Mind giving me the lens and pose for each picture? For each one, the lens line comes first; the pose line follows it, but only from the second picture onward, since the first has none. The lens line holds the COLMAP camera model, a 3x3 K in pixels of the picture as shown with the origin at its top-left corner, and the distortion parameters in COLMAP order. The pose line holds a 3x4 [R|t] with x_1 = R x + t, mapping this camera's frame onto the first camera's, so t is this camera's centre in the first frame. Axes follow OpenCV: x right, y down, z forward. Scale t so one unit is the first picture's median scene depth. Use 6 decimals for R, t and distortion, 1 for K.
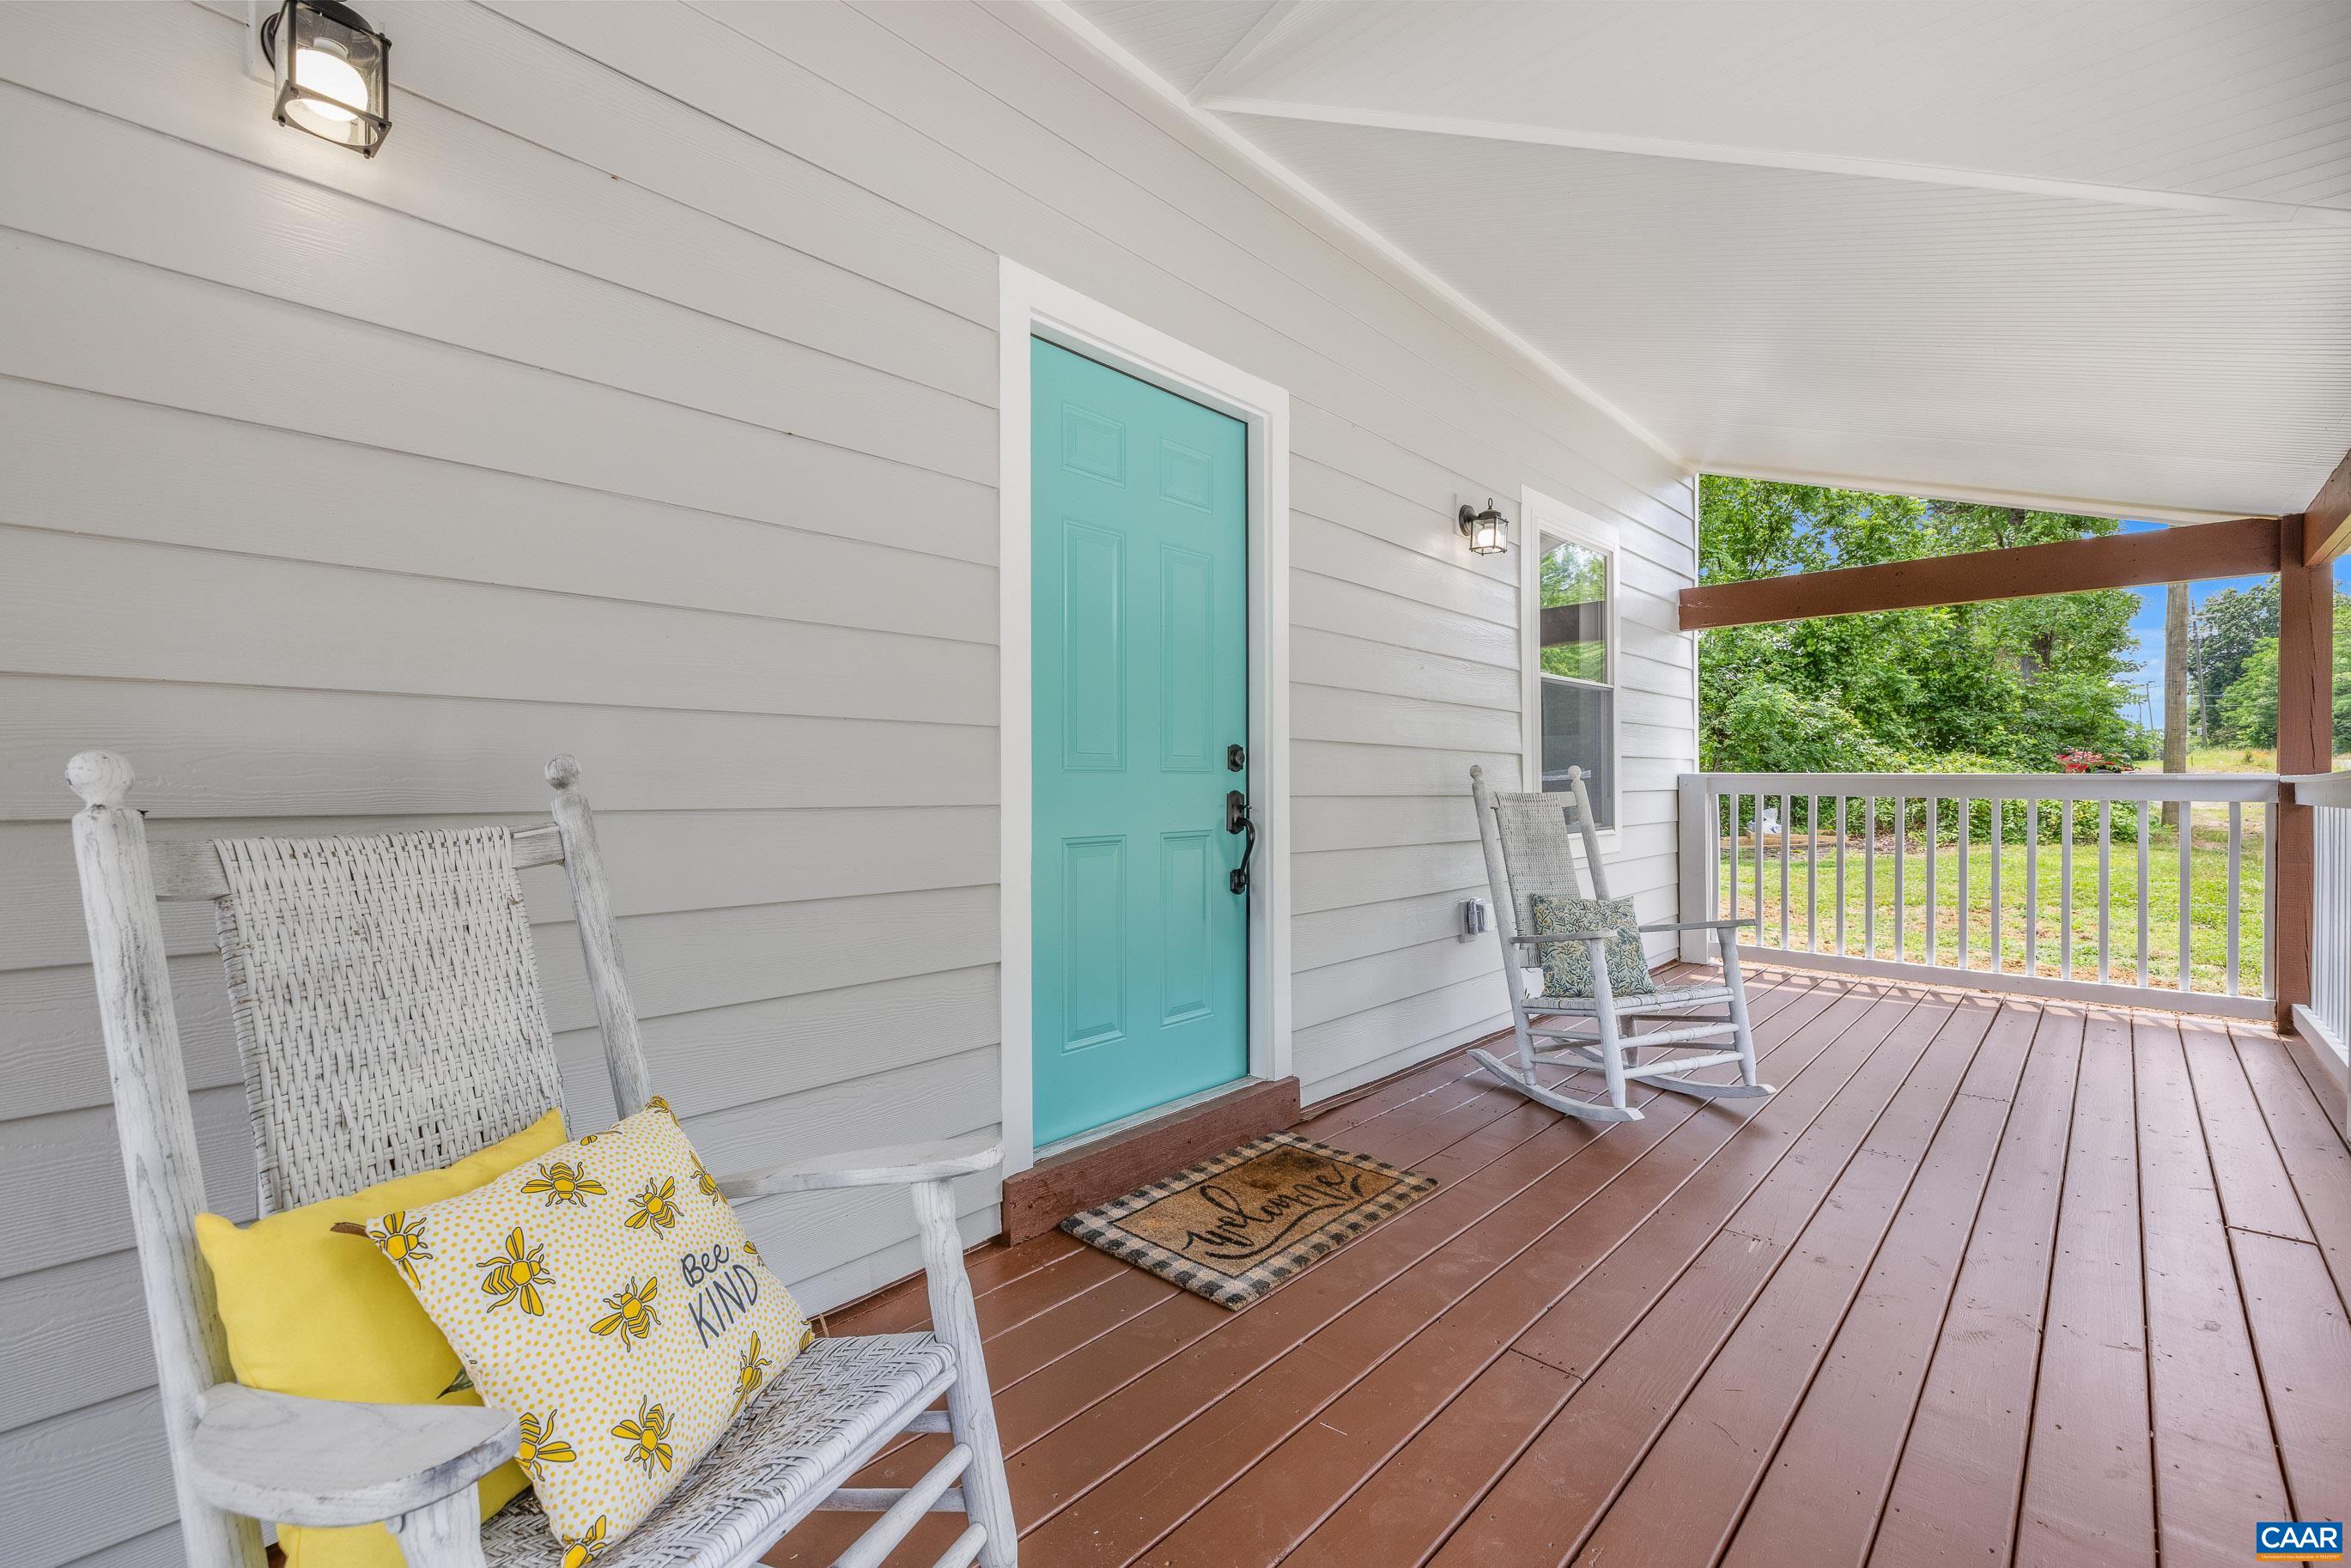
lens RADIAL K [[994.1, 0, 1186.4], [0, 994.1, 783.7], [0, 0, 1]] dist [0.001639, 0.000447]
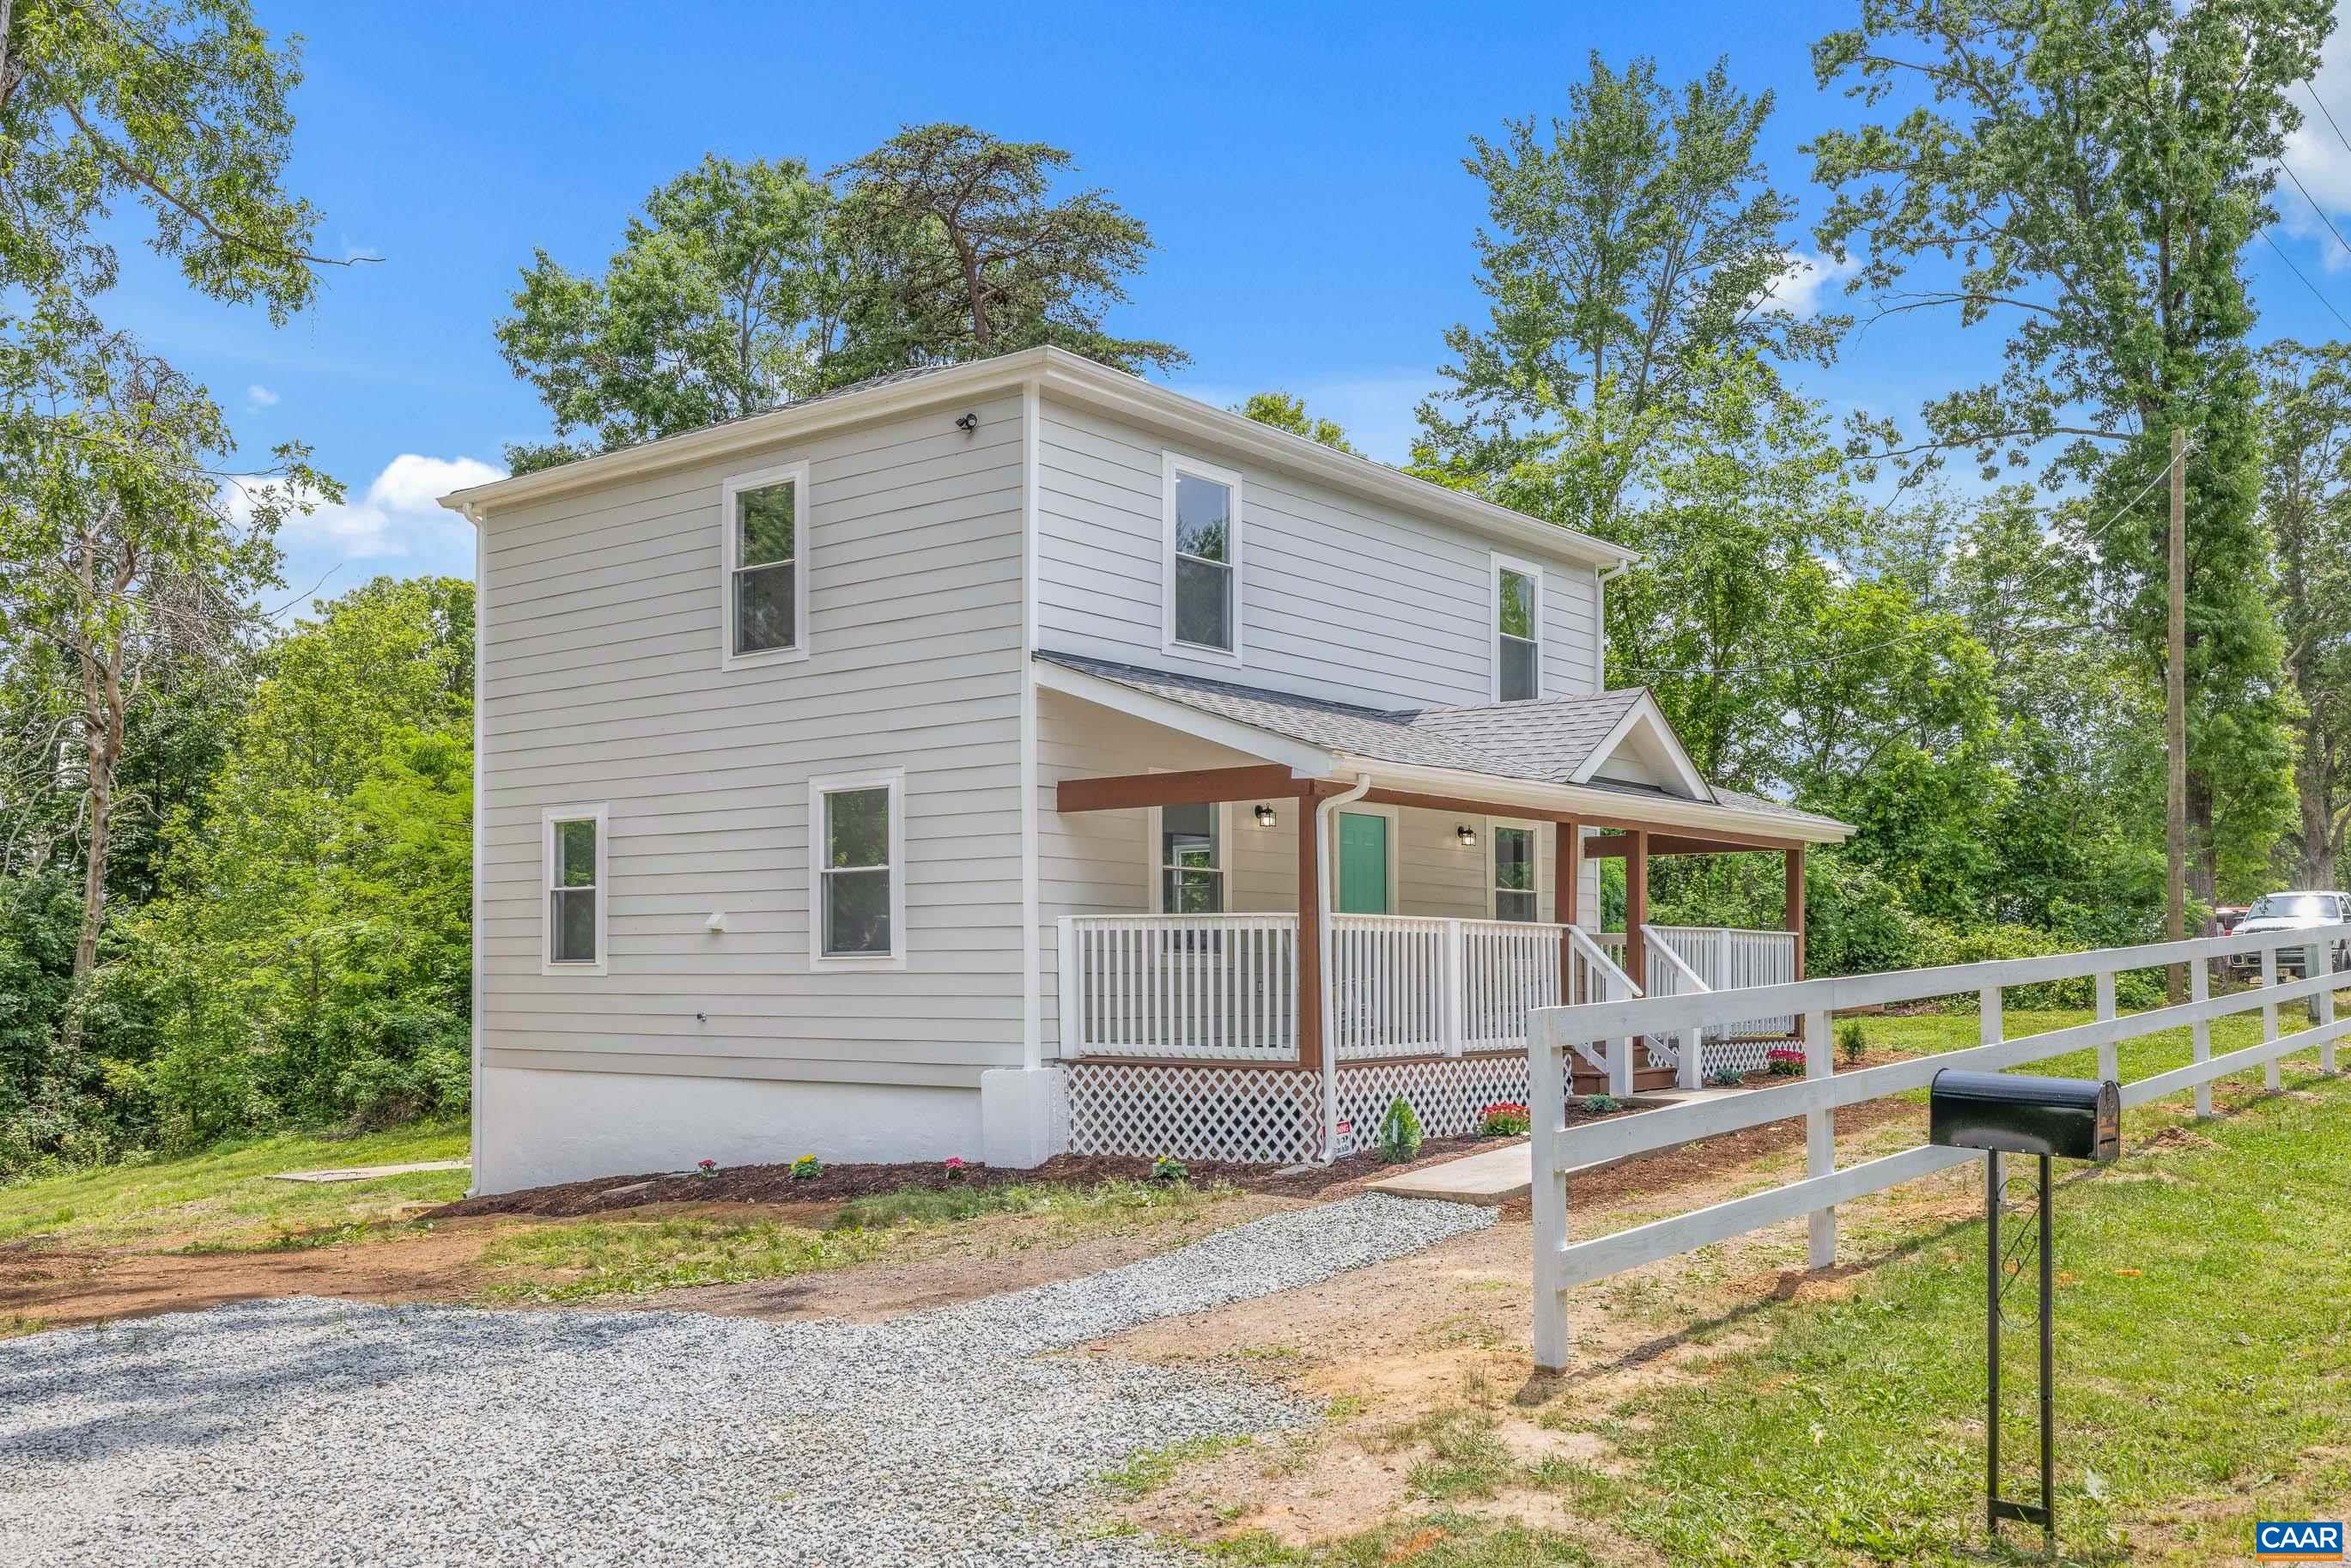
lens RADIAL K [[2124.1, 0, 1221.7], [0, 2124.1, 944.3], [0, 0, 1]] dist [-0.012277, 0.005898]
pose [[0.996193, -0.001046, 0.087173, -0.184986], [0.003060, 0.999731, -0.022972, 0.034179], [-0.087125, 0.023151, 0.995928, -1.002208]]
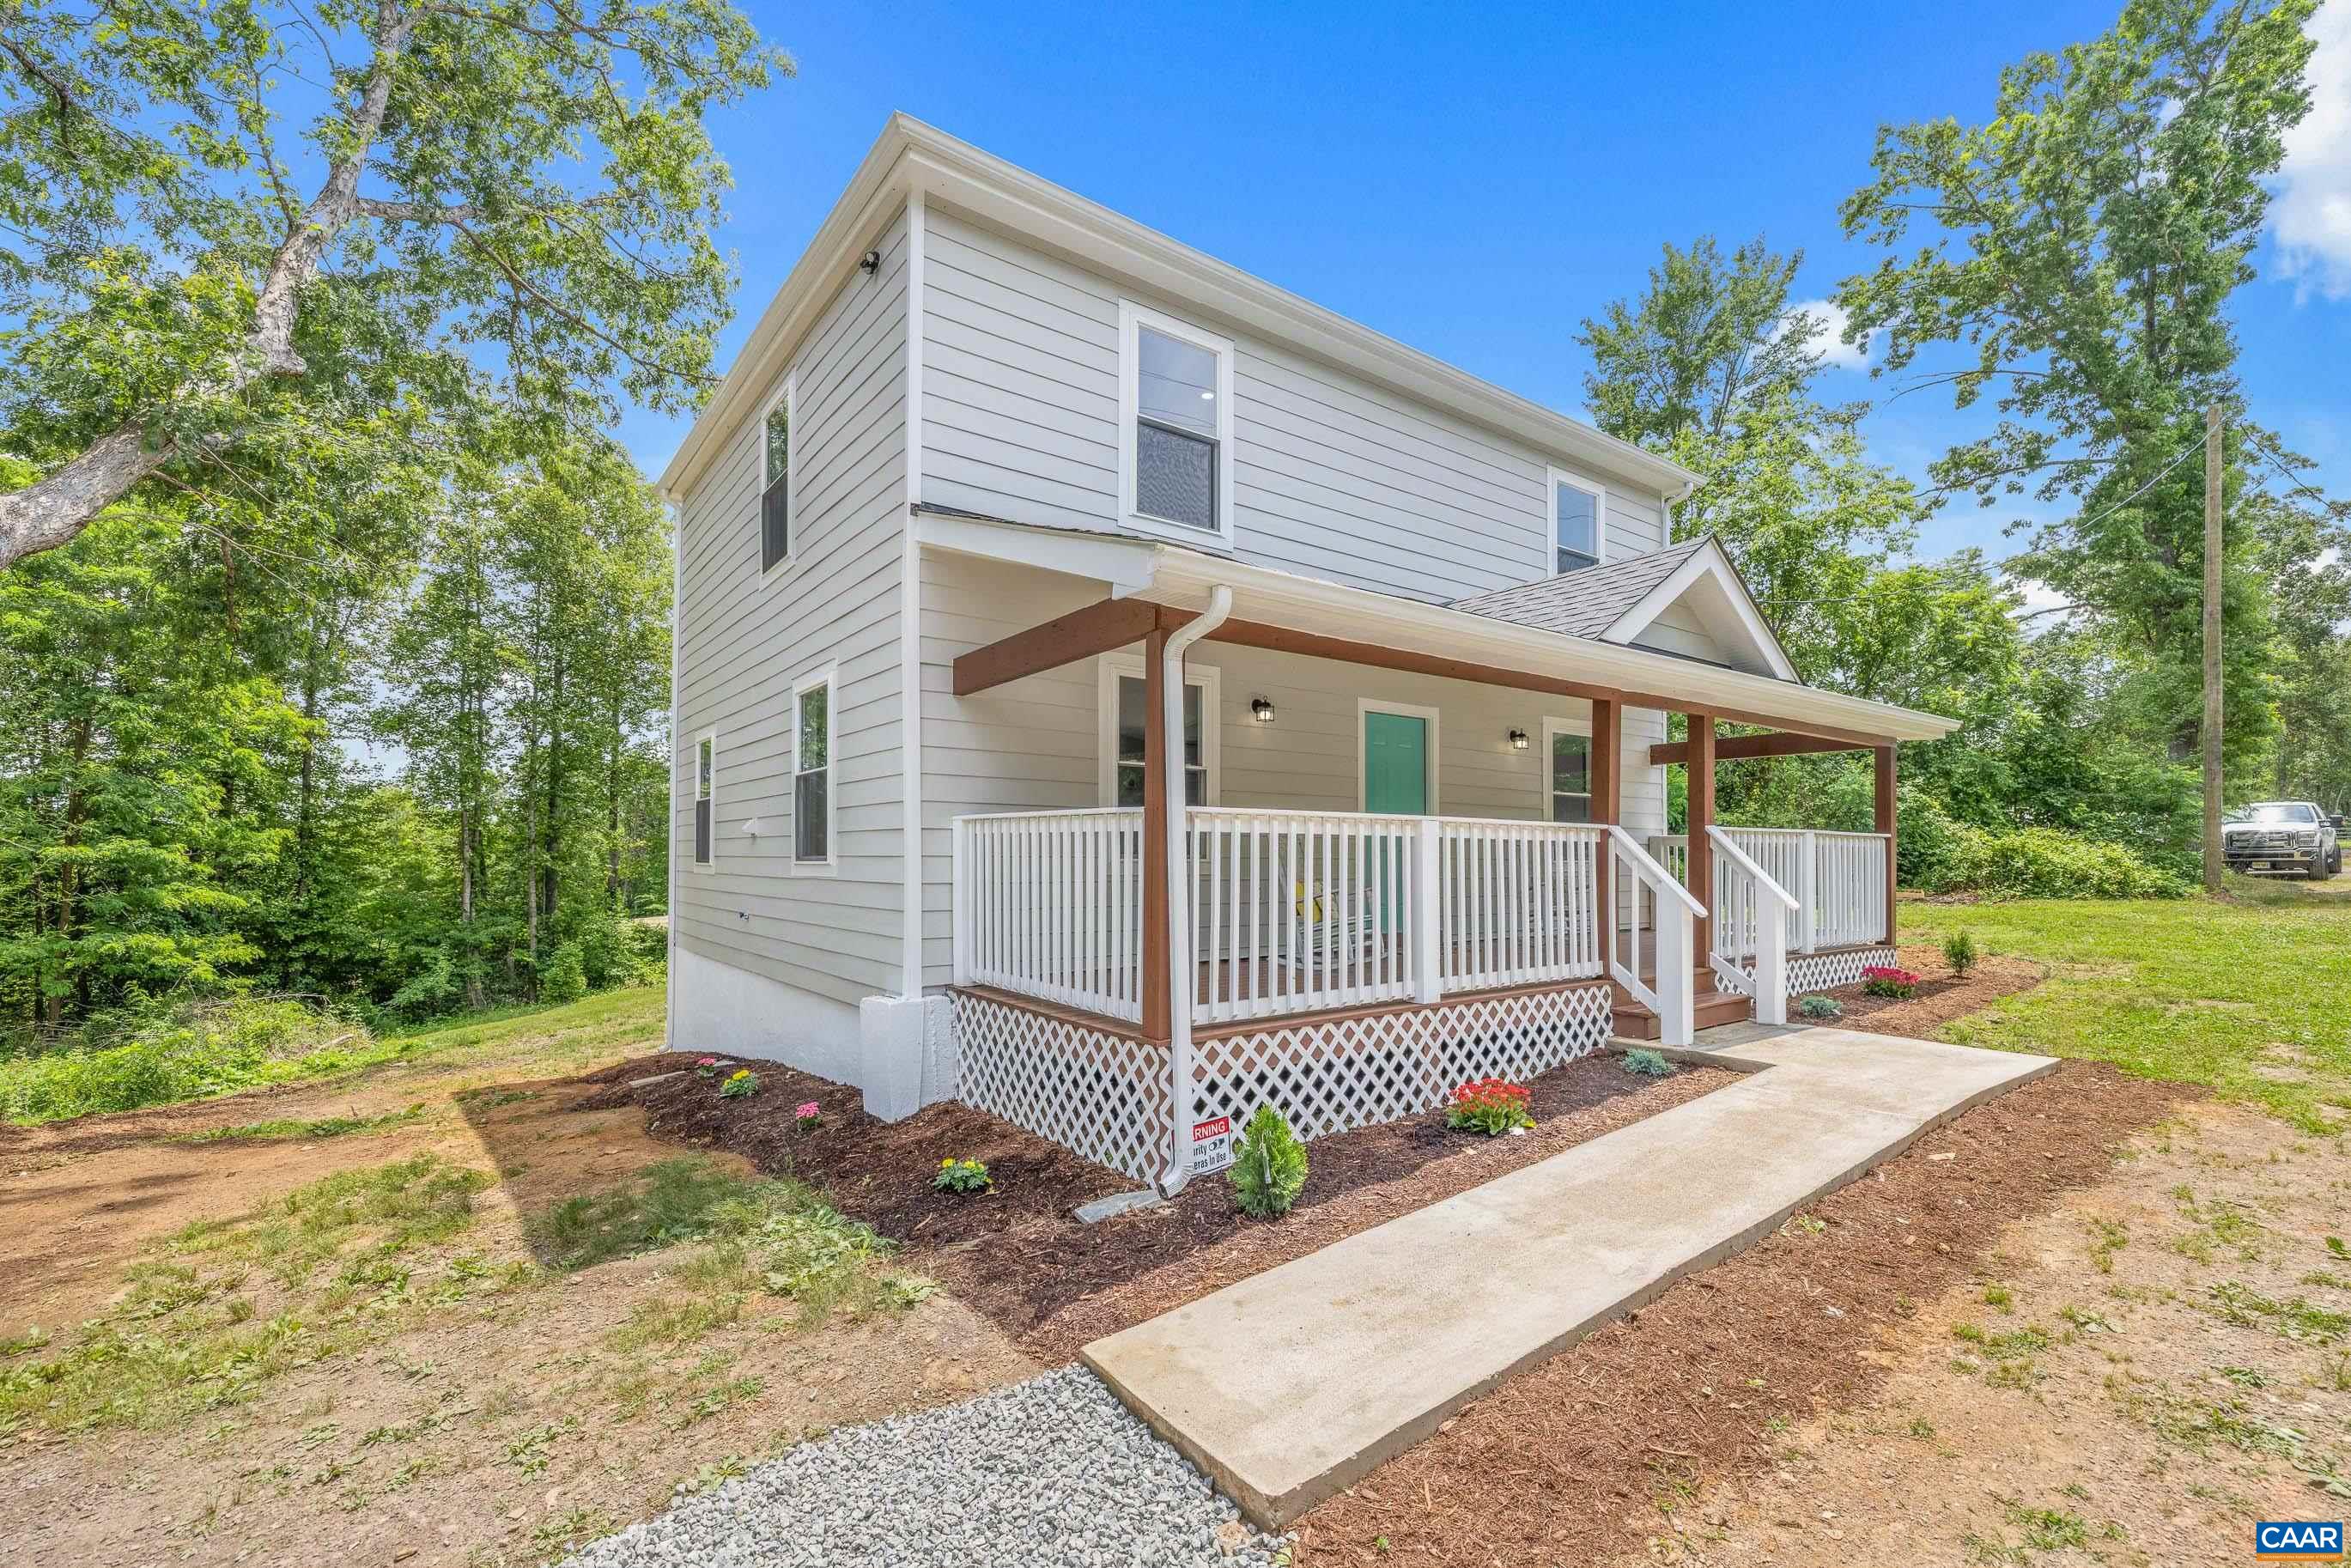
lens RADIAL K [[1024.5, 0, 1207.5], [0, 1024.5, 832.0], [0, 0, 1]] dist [-0.000998, 0.000319]
pose [[0.984385, -0.002605, -0.176012, -0.008629], [-0.003005, 0.999496, -0.031601, 0.017210], [0.176005, 0.031636, 0.983881, -0.406250]]
